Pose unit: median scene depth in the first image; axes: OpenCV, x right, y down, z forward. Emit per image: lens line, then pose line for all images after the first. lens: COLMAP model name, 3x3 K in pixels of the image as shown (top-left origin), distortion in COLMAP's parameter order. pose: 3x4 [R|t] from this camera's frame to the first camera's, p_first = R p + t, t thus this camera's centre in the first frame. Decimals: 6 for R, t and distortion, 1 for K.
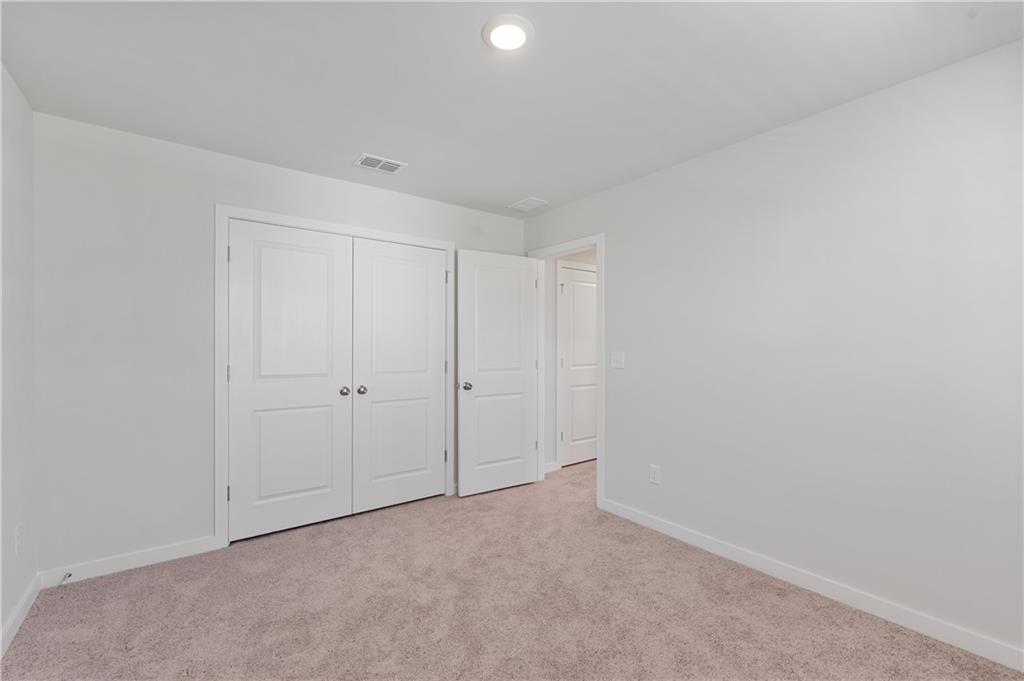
lens RADIAL K [[420.6, 0, 509.7], [0, 420.6, 357.3], [0, 0, 1]] dist [0.000513, 0.000042]
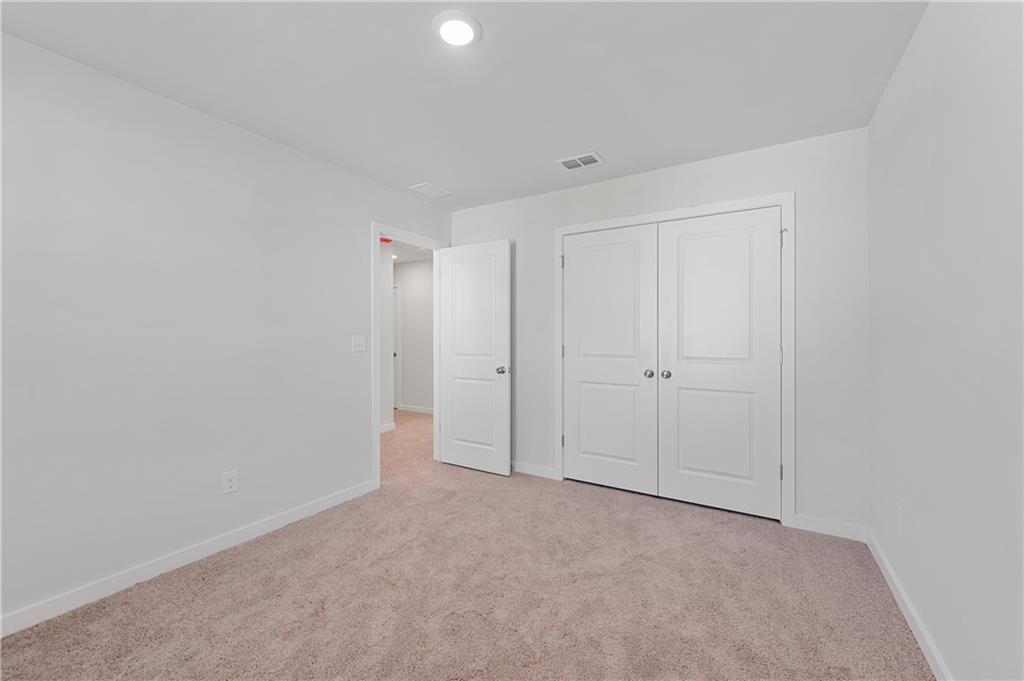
lens RADIAL K [[412.1, 0, 512.0], [0, 412.1, 340.5], [0, 0, 1]] dist [-0.000179, -0.000009]
pose [[0.354948, 0.009971, -0.934833, 0.430549], [-0.007551, 0.999941, 0.007799, -0.006721], [0.934856, 0.004290, 0.355002, 0.321828]]
